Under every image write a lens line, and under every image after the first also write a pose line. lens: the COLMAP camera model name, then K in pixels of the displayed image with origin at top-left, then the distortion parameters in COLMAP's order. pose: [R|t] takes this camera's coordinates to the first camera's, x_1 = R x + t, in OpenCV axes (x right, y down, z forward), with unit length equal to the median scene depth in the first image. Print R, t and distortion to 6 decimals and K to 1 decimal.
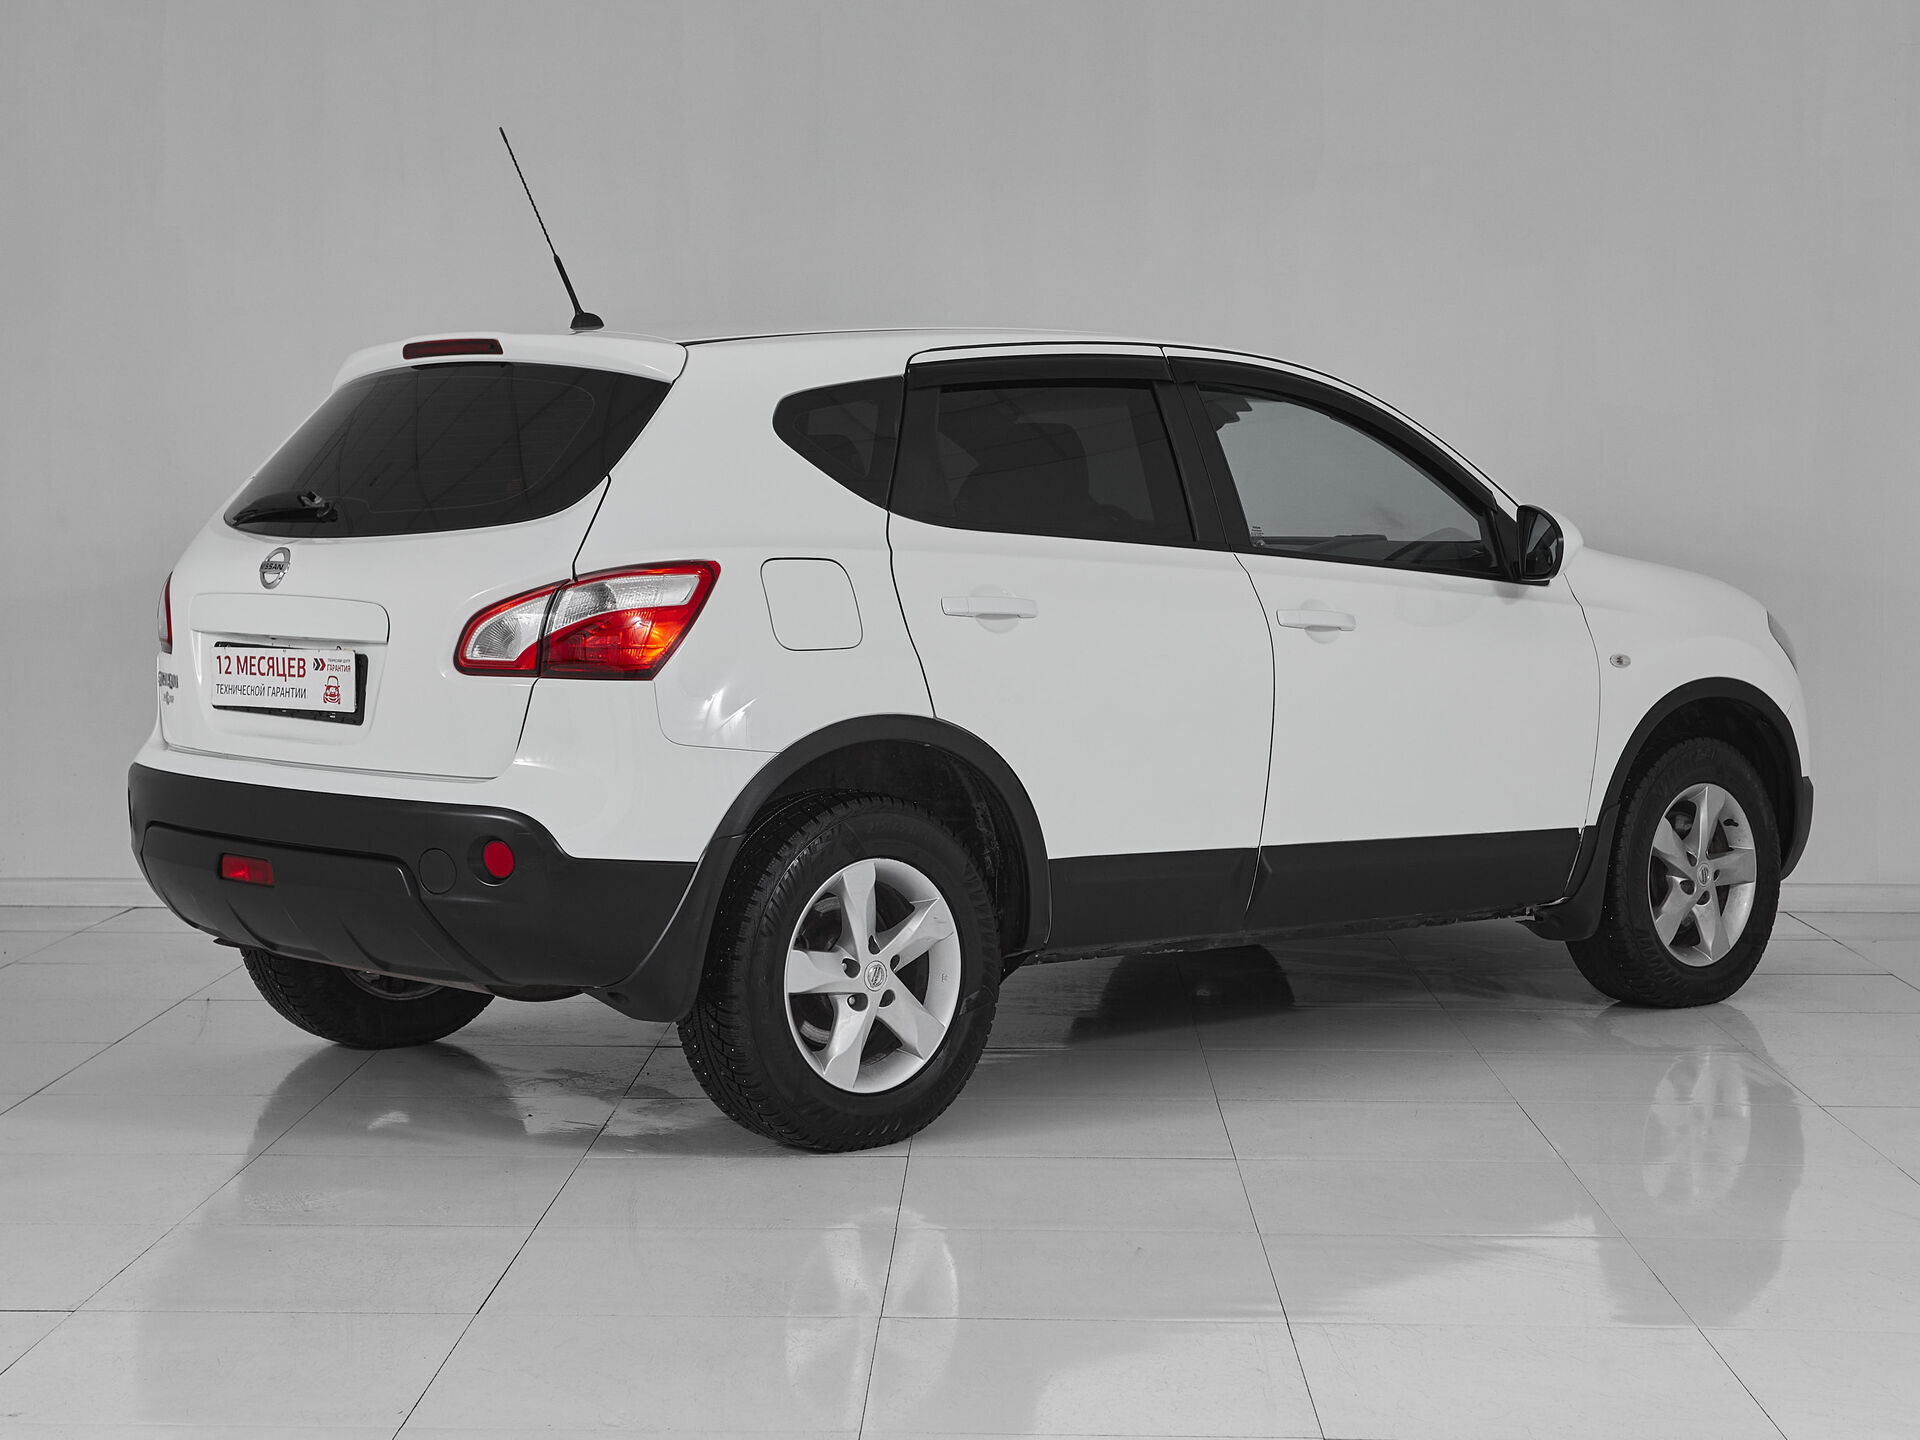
lens RADIAL K [[3266.9, 0, 960.0], [0, 3266.9, 720.0], [0, 0, 1]] dist [0.147539, 0.012579]
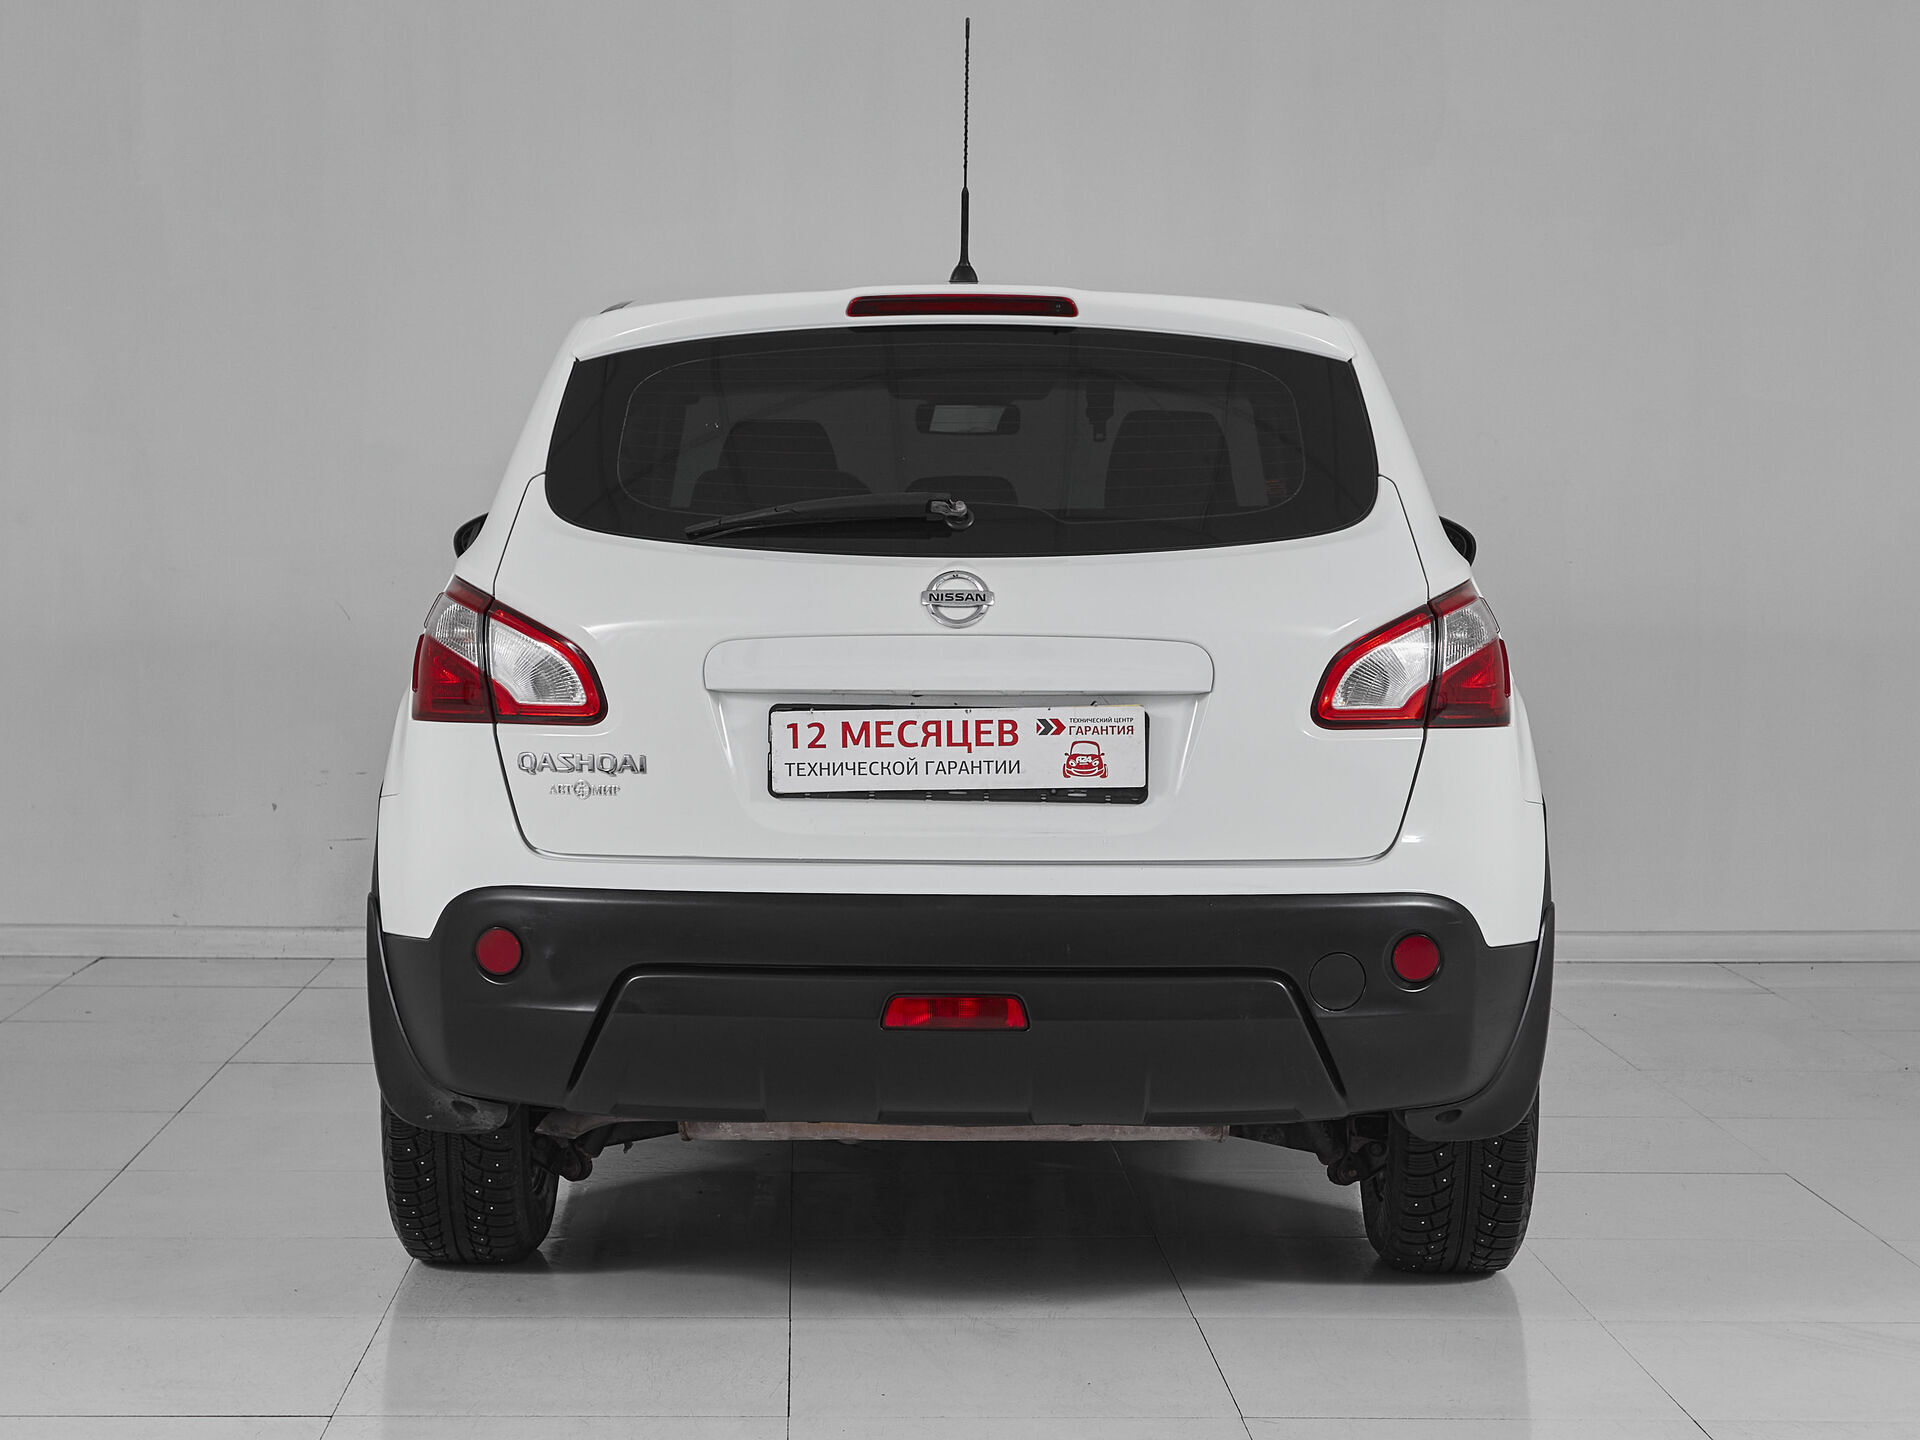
lens RADIAL K [[3266.9, 0, 960.0], [0, 3266.9, 720.0], [0, 0, 1]] dist [0.147539, 0.012579]
pose [[0.671372, -0.048281, 0.739546, -0.746480], [0.044919, 0.998692, 0.024420, -0.036964], [-0.739758, 0.016825, 0.672663, 0.506646]]
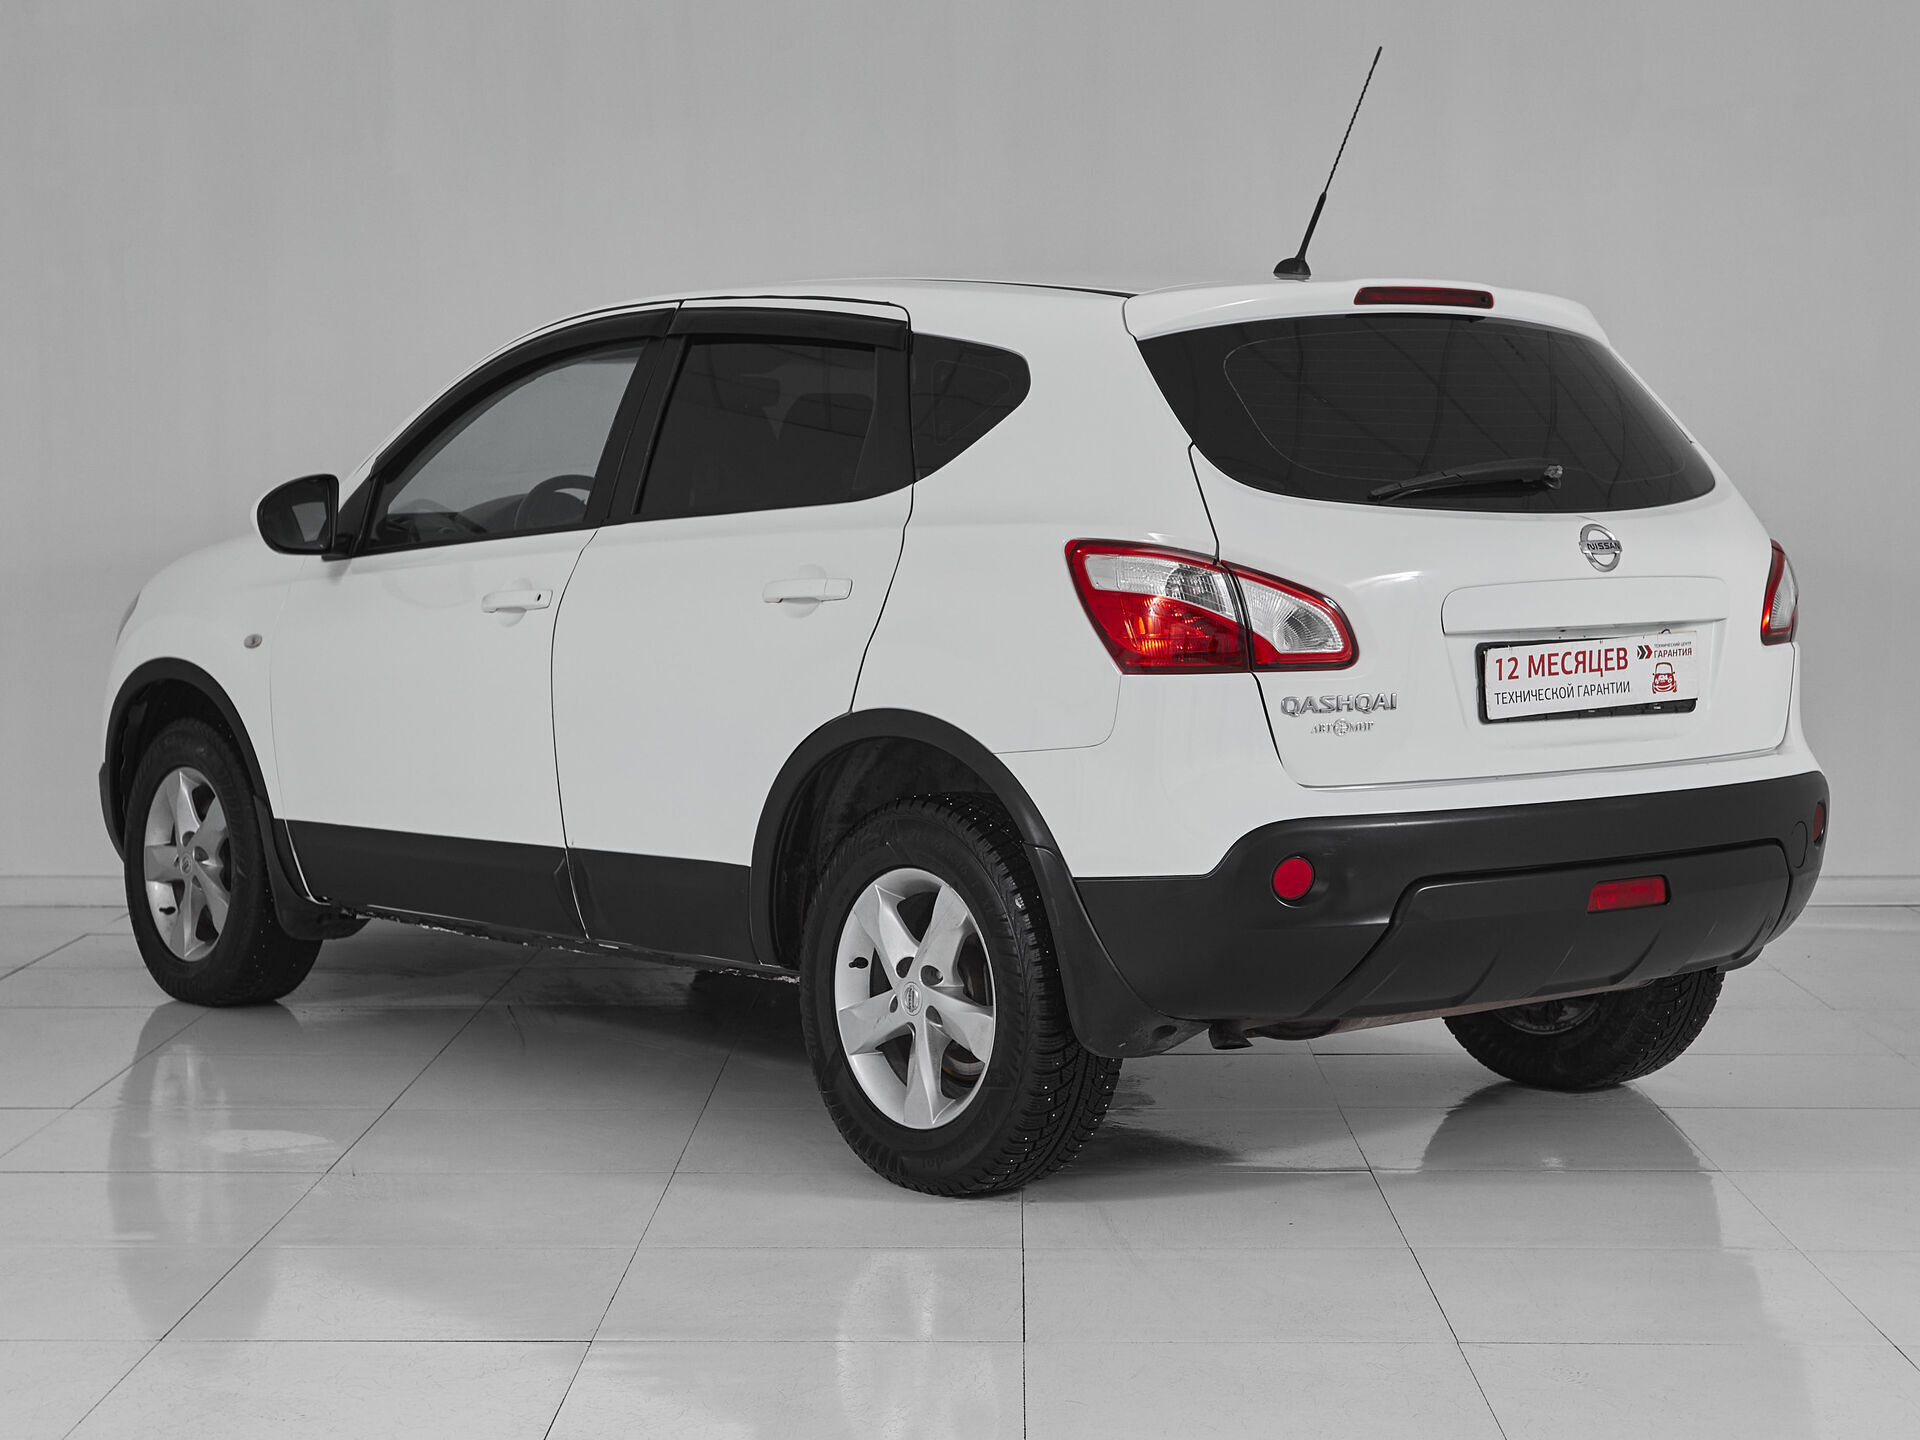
lens RADIAL K [[3266.9, 0, 960.0], [0, 3266.9, 720.0], [0, 0, 1]] dist [0.147539, 0.012579]
pose [[0.064072, -0.079444, 0.994778, -1.086067], [0.068691, 0.994813, 0.075022, -0.077553], [-0.995578, 0.063525, 0.069197, 1.107329]]
